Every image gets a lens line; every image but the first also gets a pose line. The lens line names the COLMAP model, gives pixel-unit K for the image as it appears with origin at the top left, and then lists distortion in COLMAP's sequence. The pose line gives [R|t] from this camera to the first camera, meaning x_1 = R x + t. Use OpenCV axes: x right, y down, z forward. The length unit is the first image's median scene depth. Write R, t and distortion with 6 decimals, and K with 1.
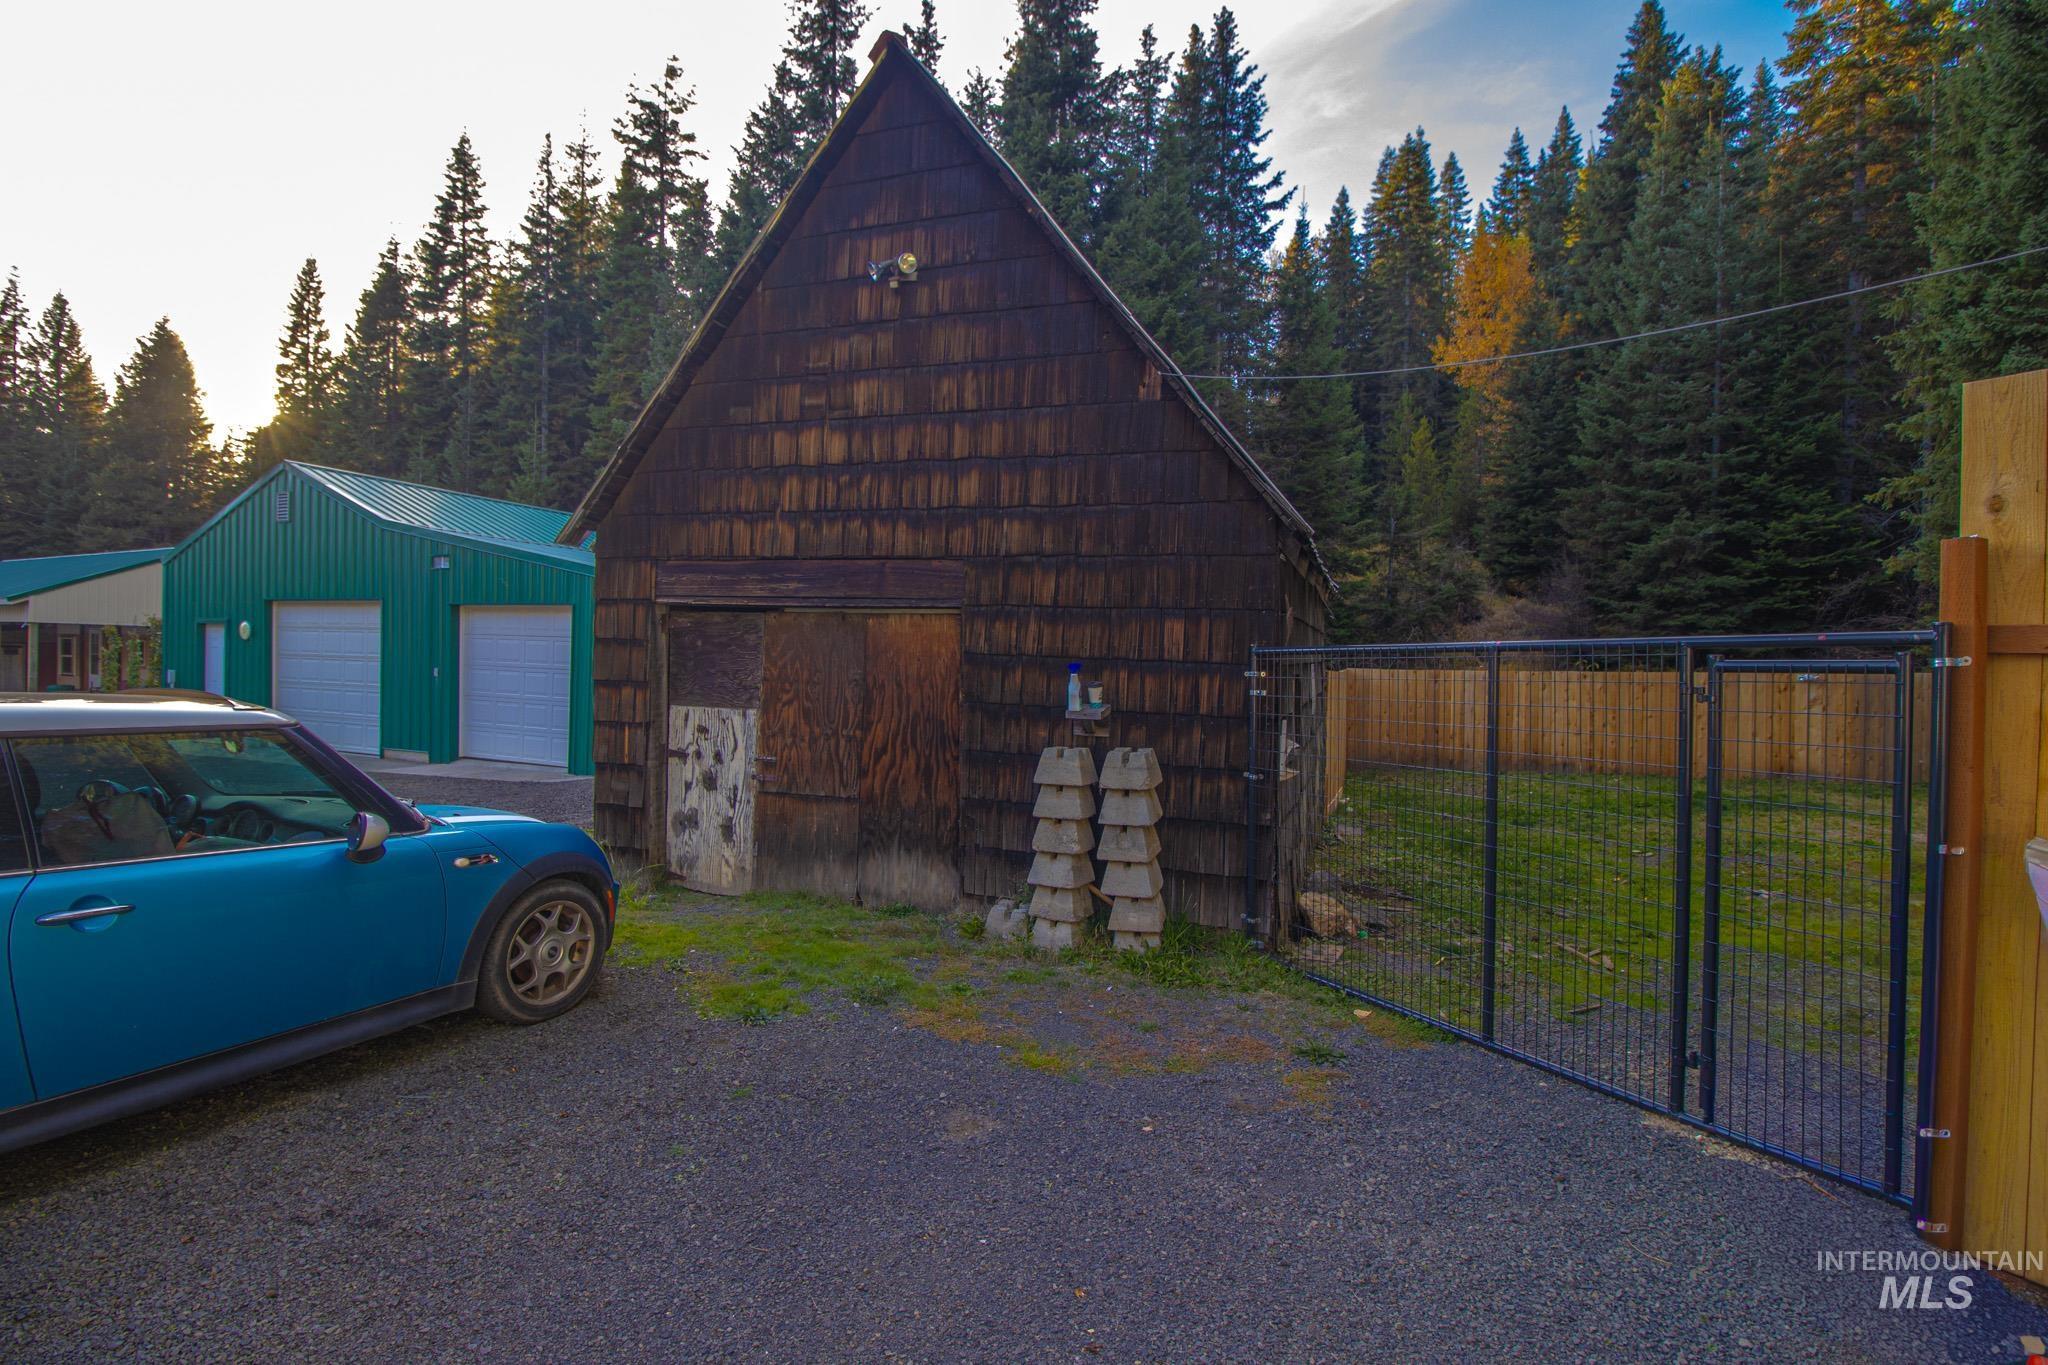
lens RADIAL K [[948.7, 0, 1016.4], [0, 948.7, 682.6], [0, 0, 1]] dist [-0.003284, -0.011215]
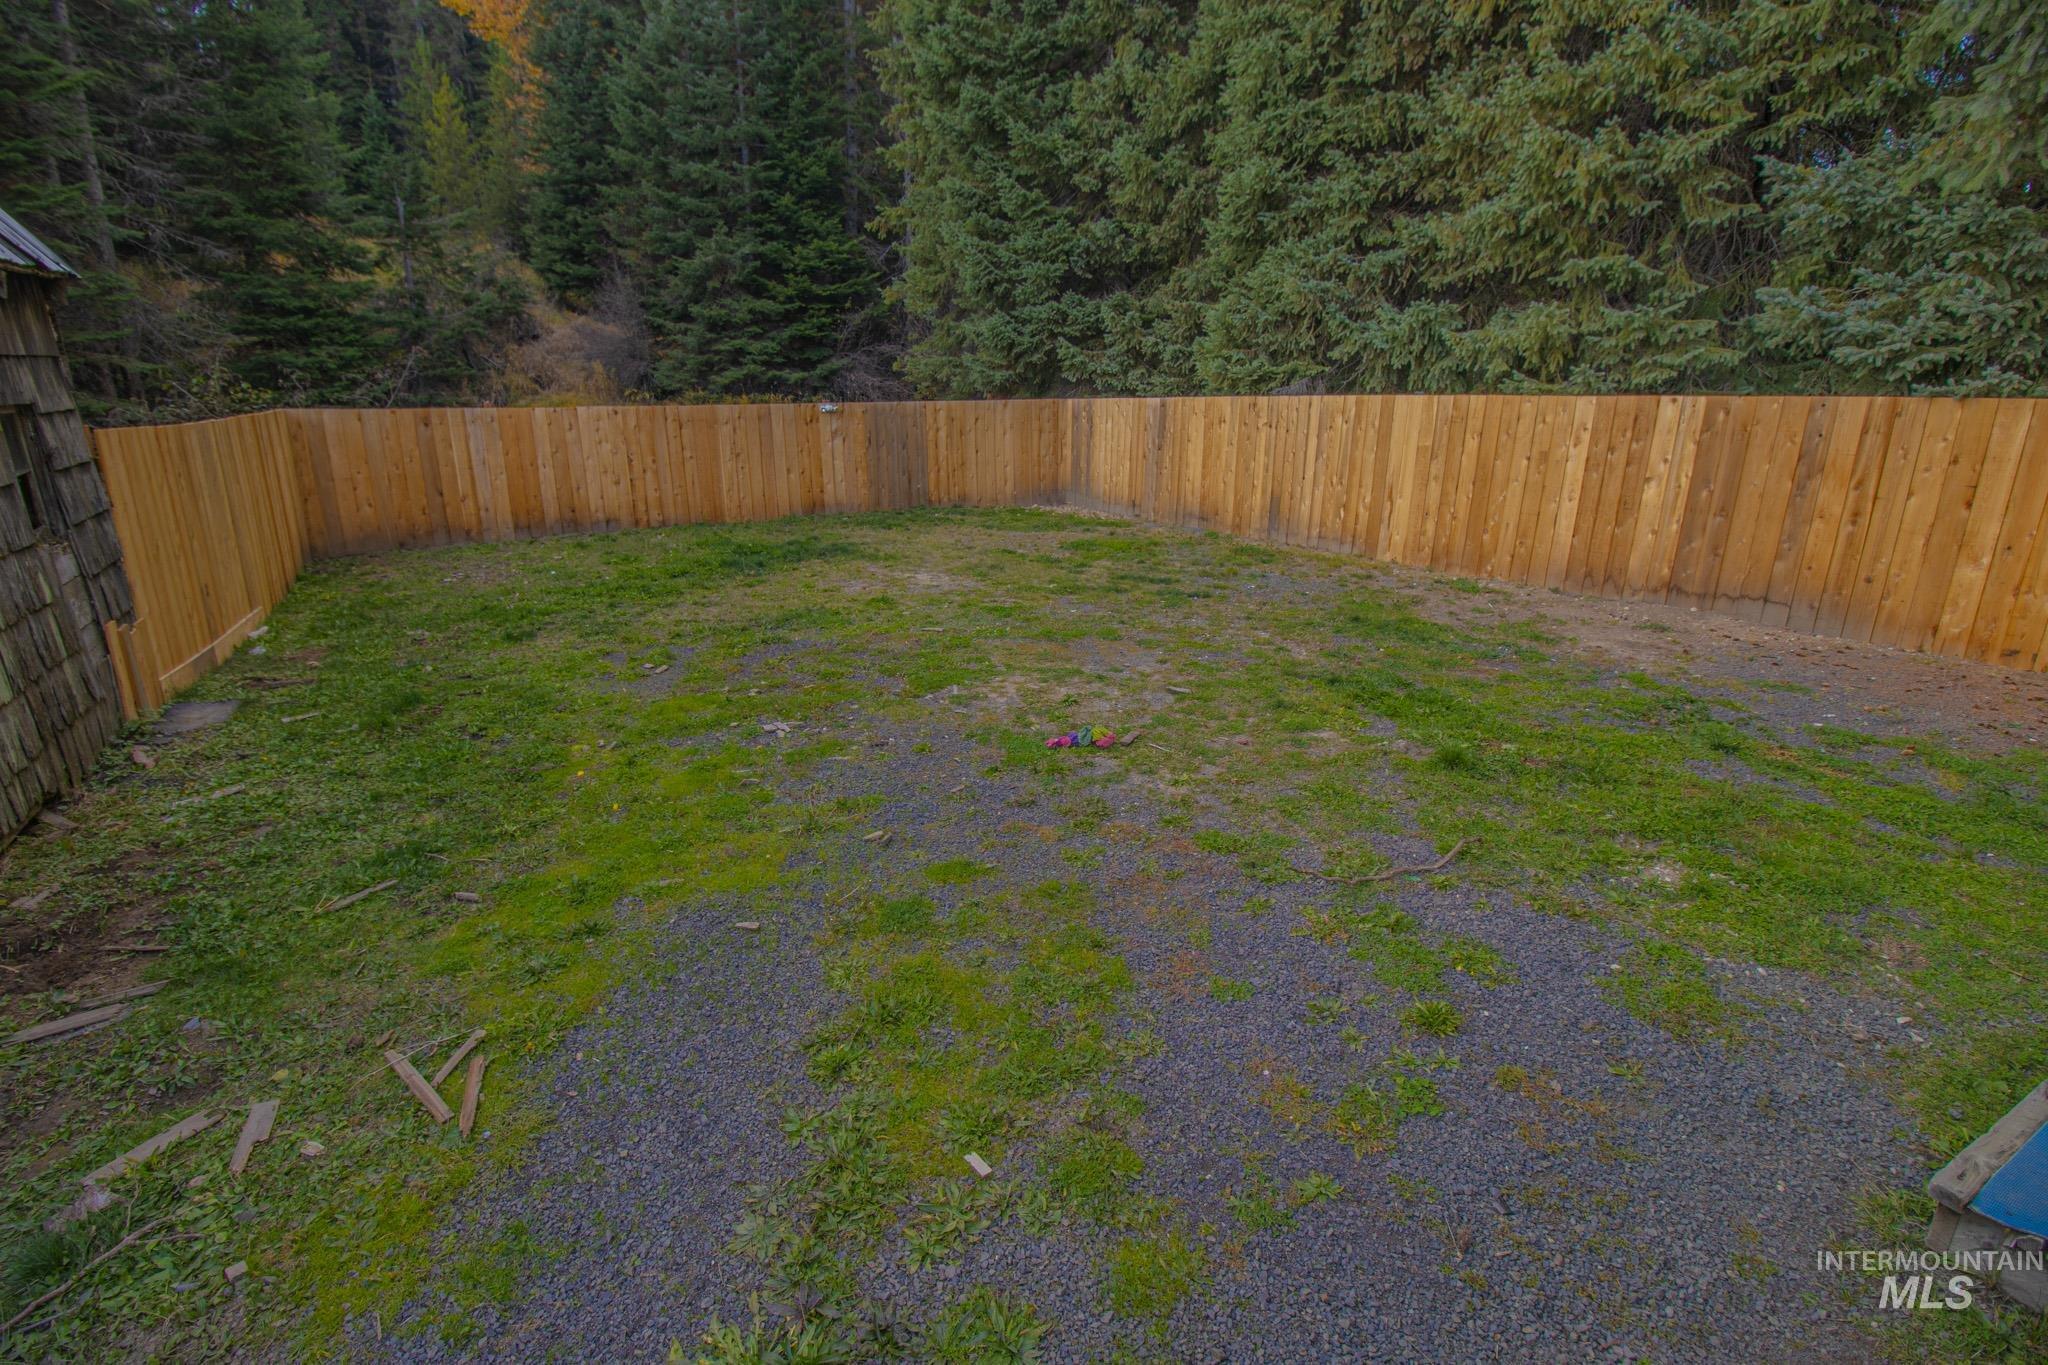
lens RADIAL K [[948.7, 0, 1007.2], [0, 948.7, 677.6], [0, 0, 1]] dist [-0.003284, -0.011215]
pose [[0.648692, -0.229131, 0.725740, 0.088389], [0.021821, 0.958809, 0.283212, -0.006098], [-0.760738, -0.167880, 0.626971, 0.093766]]
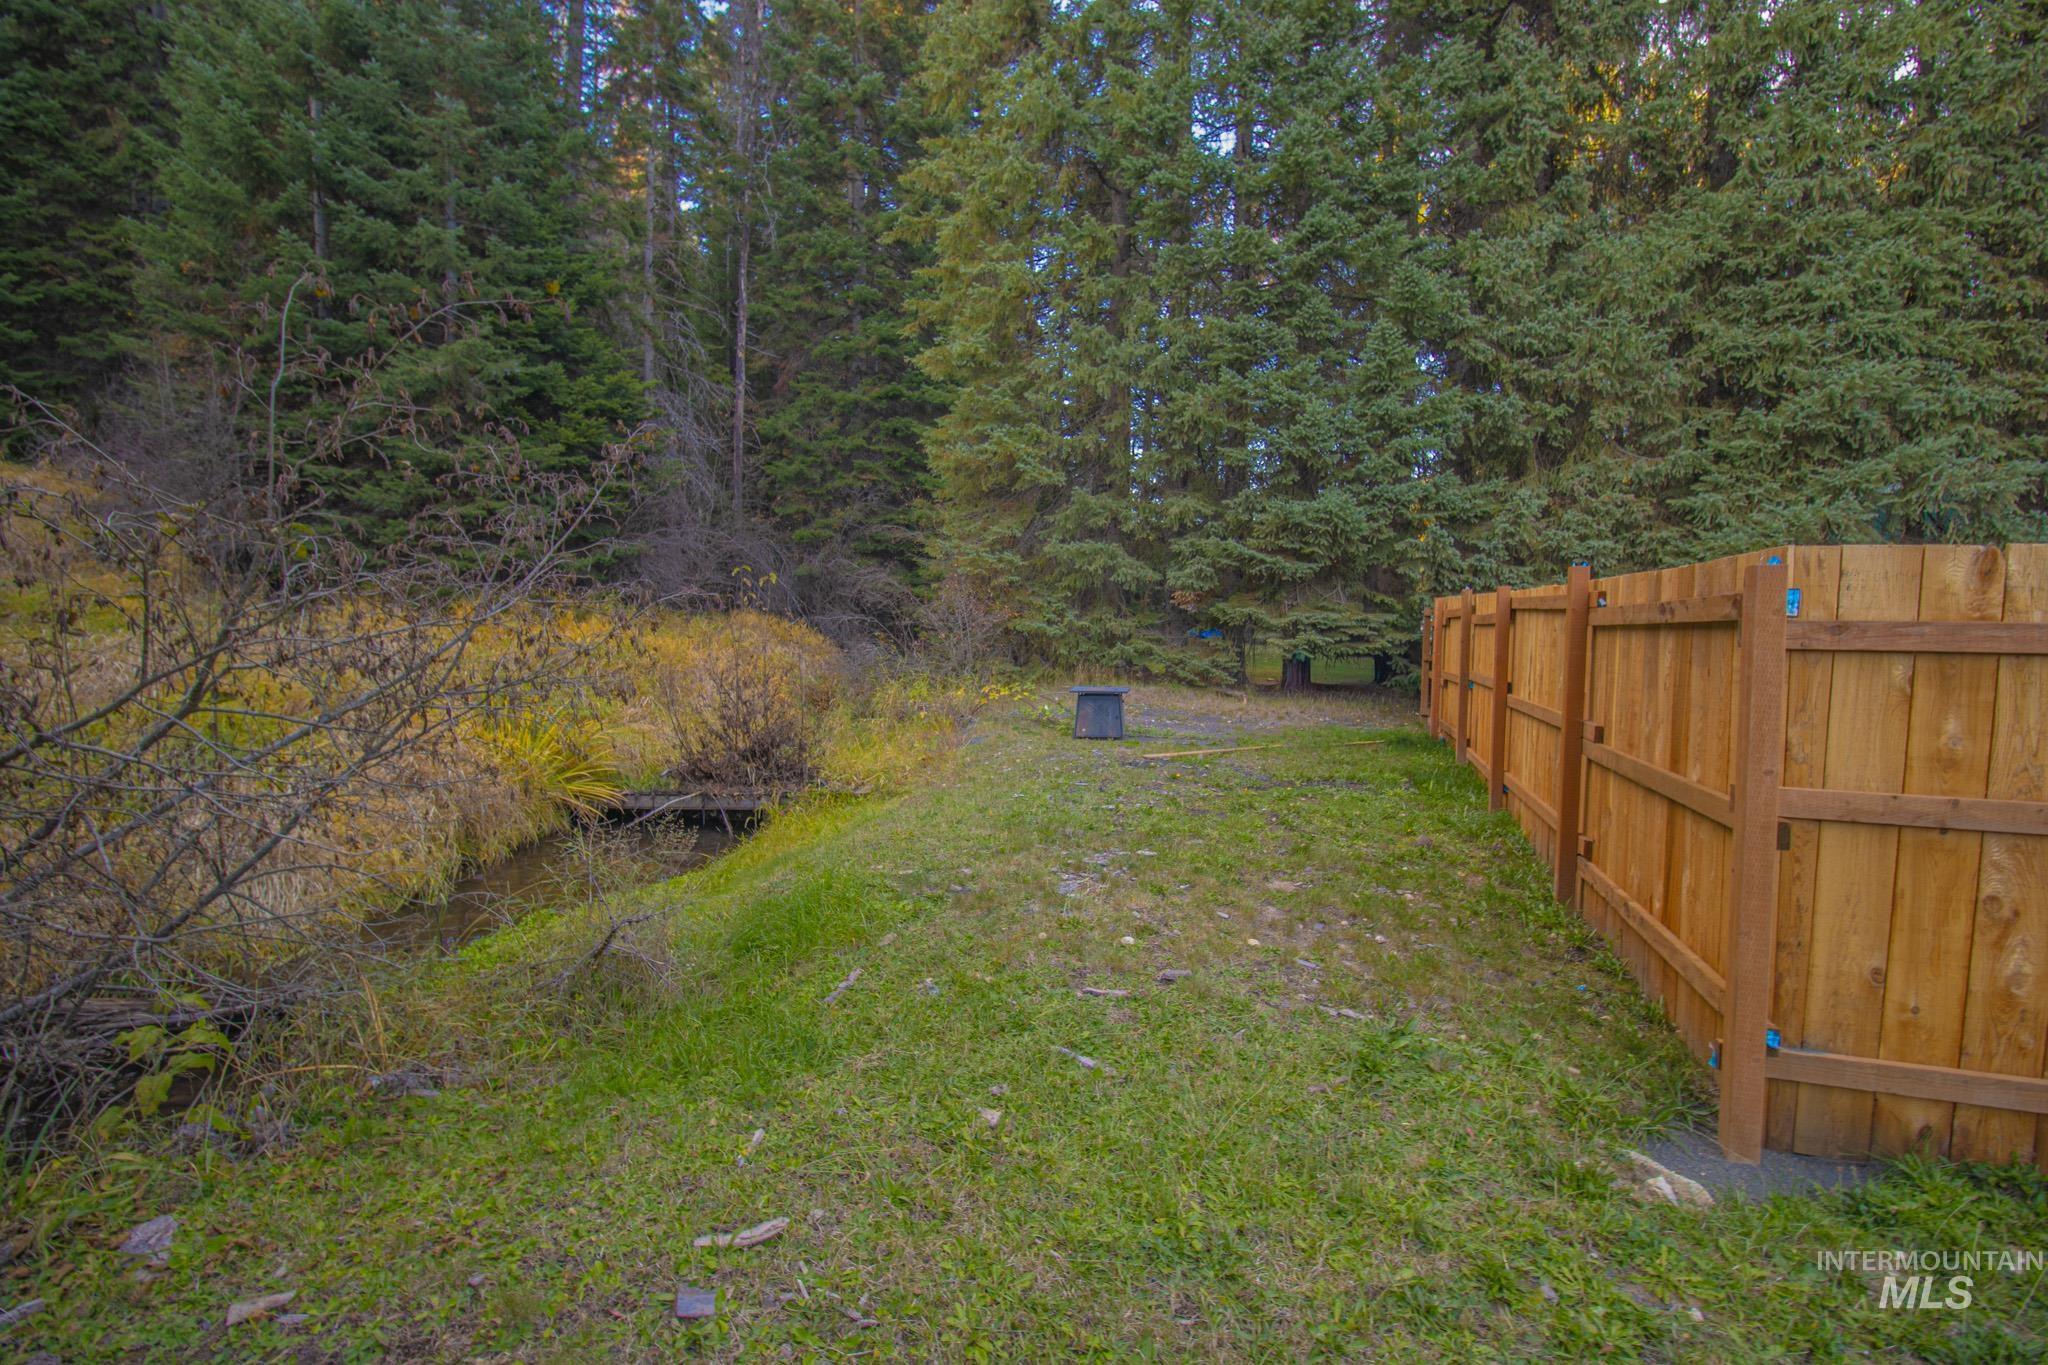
lens RADIAL K [[948.7, 0, 1017.8], [0, 948.7, 691.0], [0, 0, 1]] dist [-0.003284, -0.011215]
pose [[0.025326, -0.093065, 0.995338, 0.099980], [0.004961, 0.995657, 0.092969, -0.004063], [-0.999667, 0.002584, 0.025678, 0.646366]]
